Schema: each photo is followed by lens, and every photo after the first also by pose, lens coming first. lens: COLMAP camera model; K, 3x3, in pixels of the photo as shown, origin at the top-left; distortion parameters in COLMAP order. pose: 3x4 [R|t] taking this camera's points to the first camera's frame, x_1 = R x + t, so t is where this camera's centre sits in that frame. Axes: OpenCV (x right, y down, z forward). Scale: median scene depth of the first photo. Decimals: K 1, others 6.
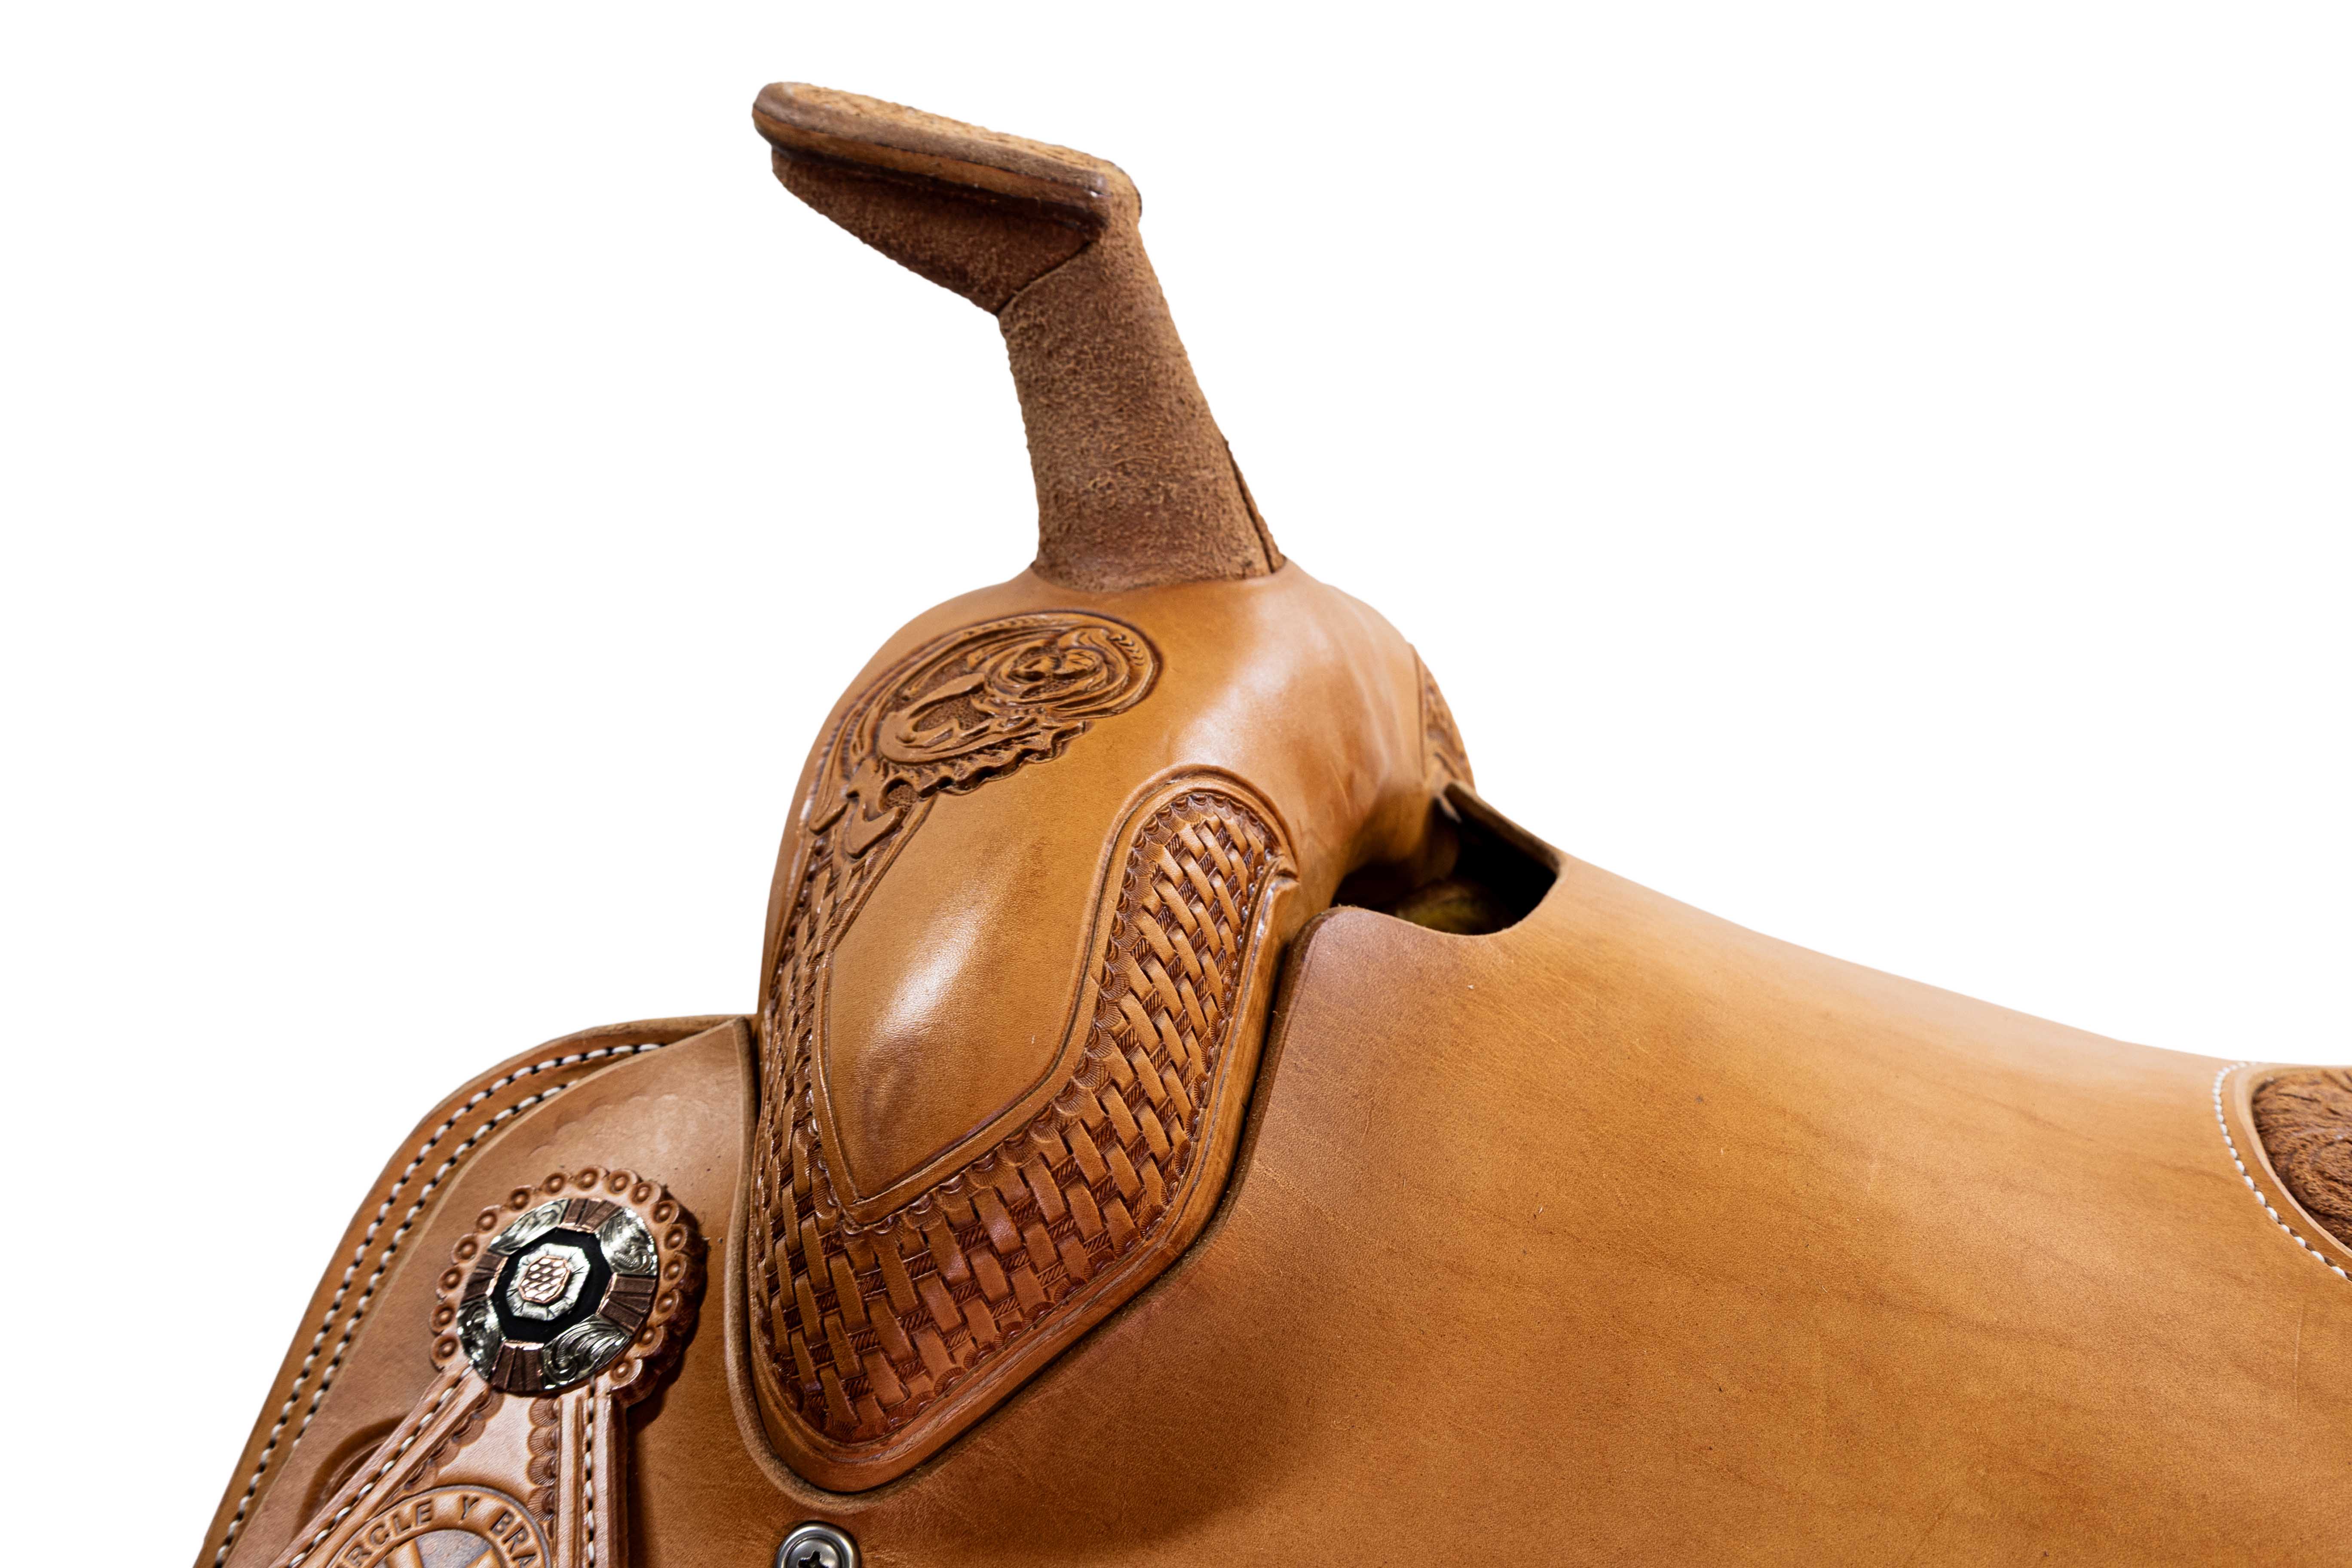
lens RADIAL K [[2624.5, 0, 1176.0], [0, 2624.5, 784.0], [0, 0, 1]] dist [0.016809, -0.000888]
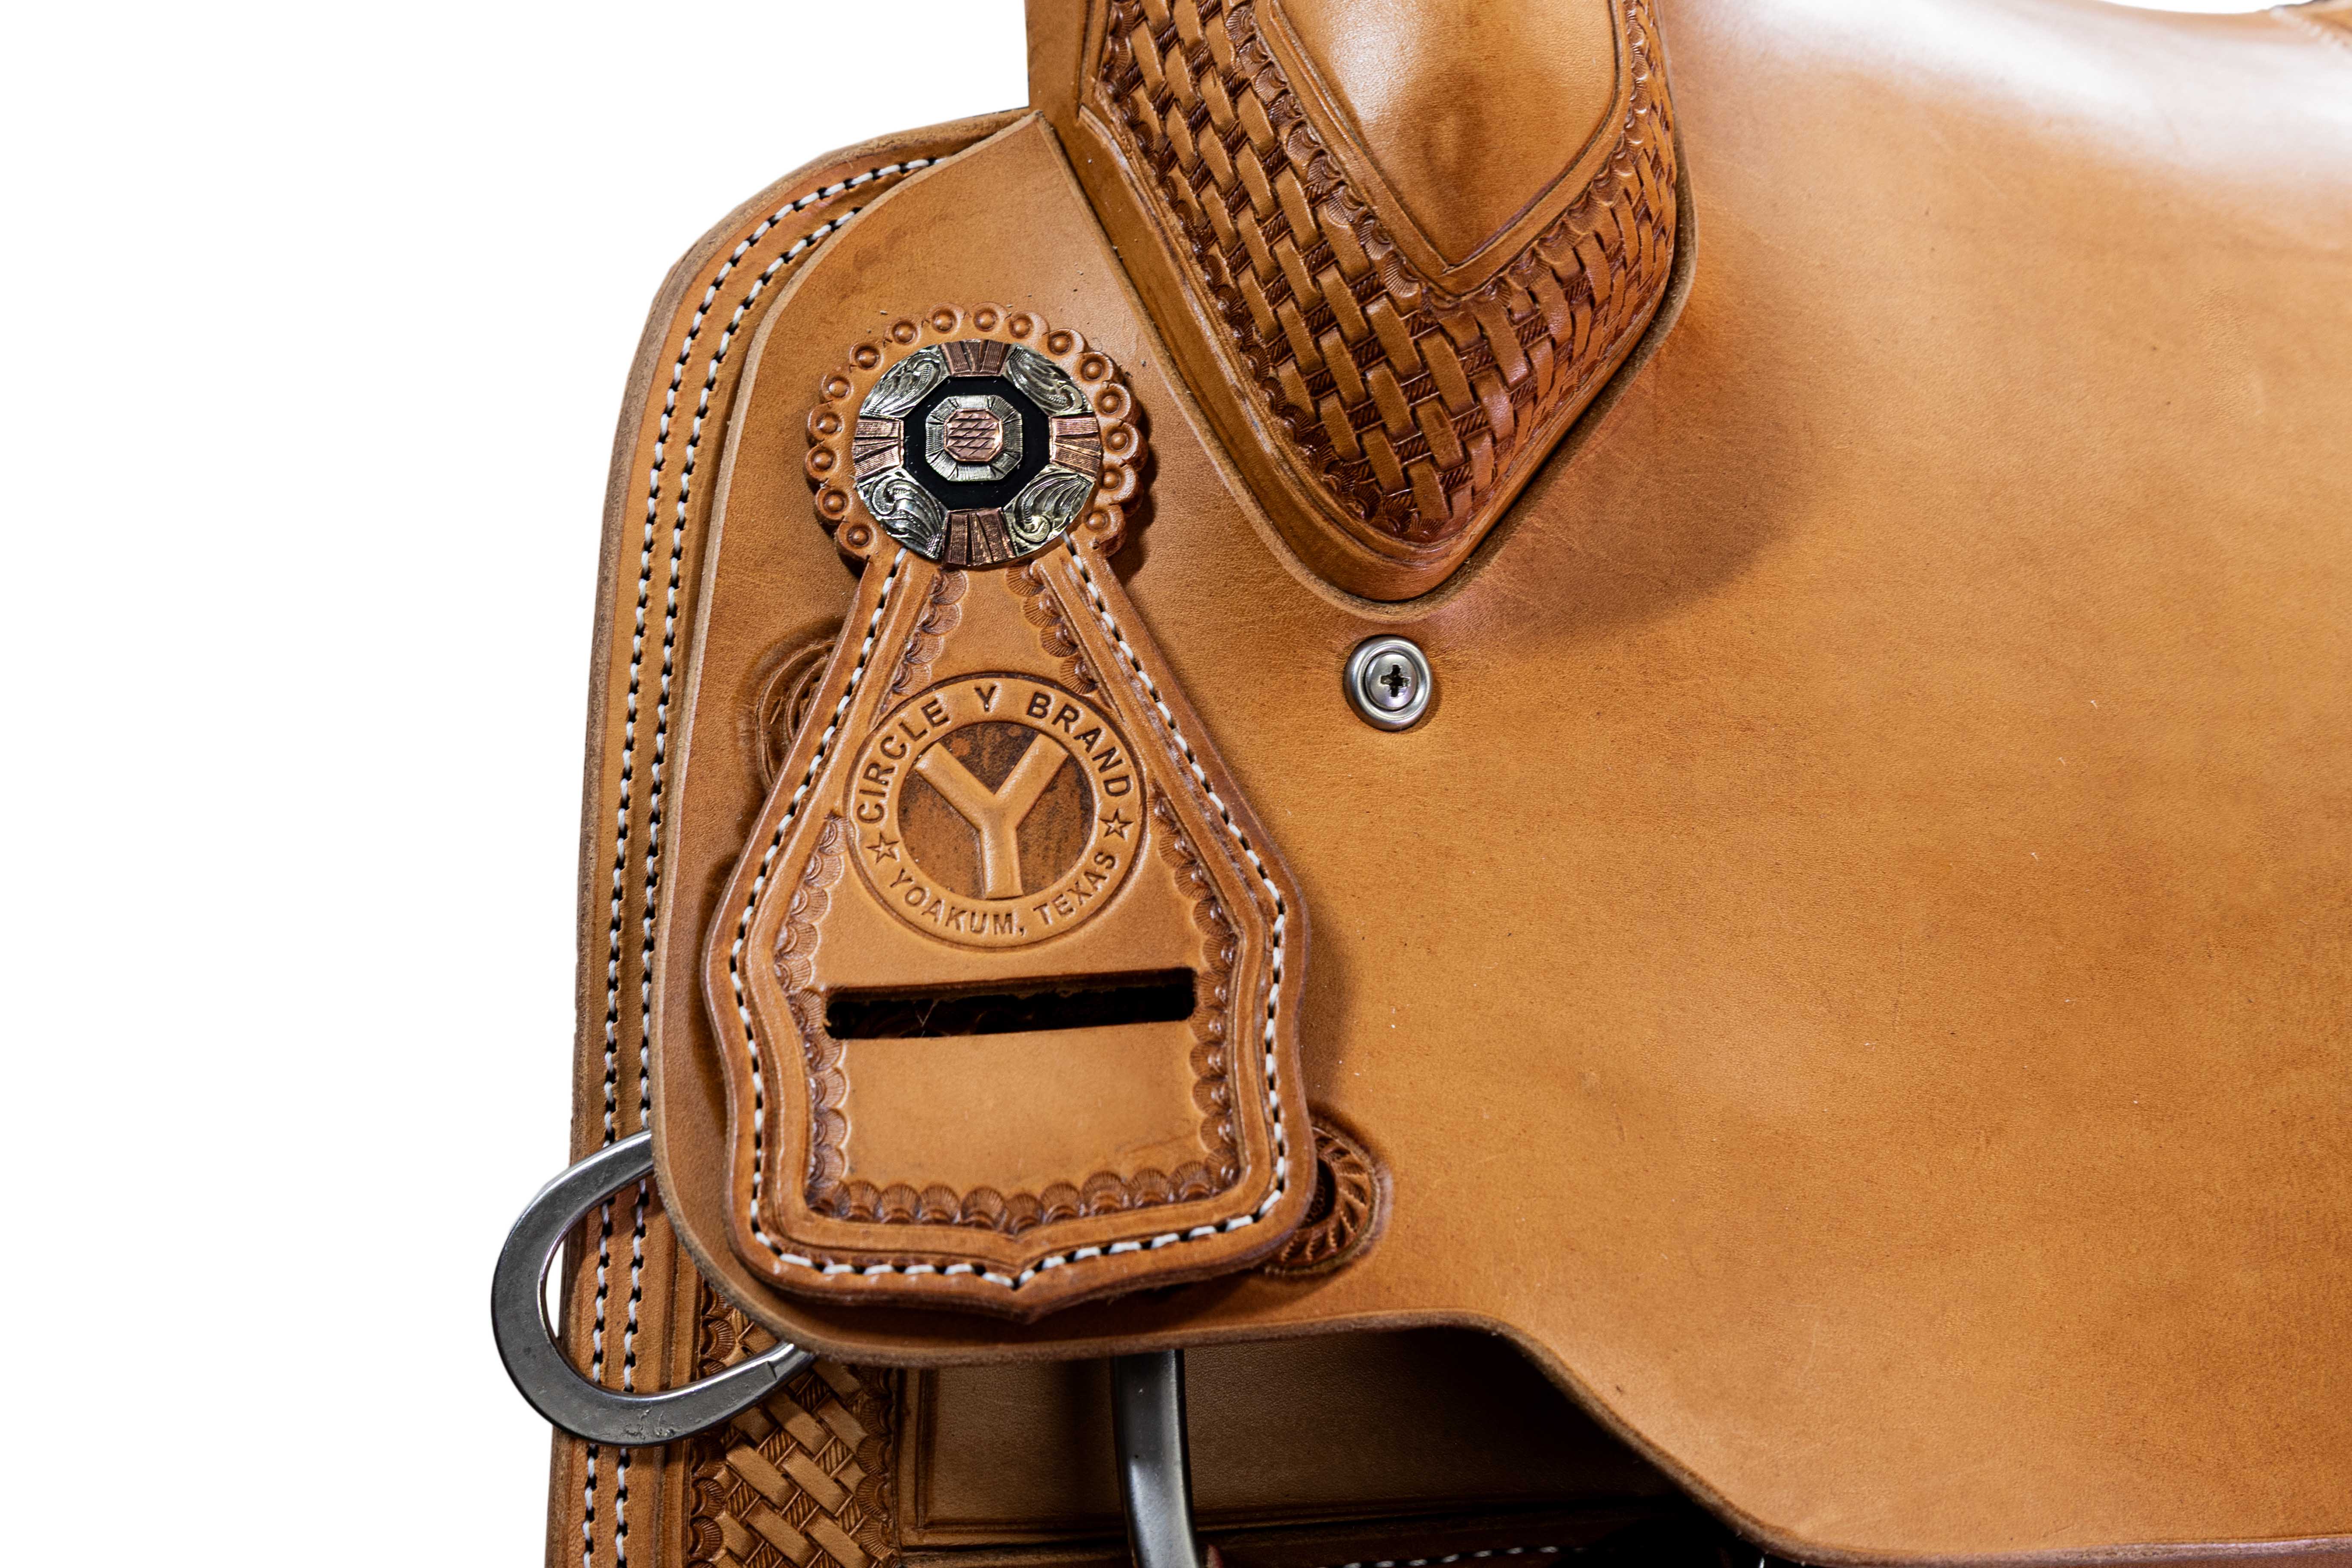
lens RADIAL K [[2624.5, 0, 1176.0], [0, 2624.5, 784.0], [0, 0, 1]] dist [0.016809, -0.000888]
pose [[0.907206, -0.202454, 0.368768, -0.547002], [0.084078, 0.946157, 0.312598, 0.037779], [-0.412199, -0.252586, 0.875381, 0.216069]]
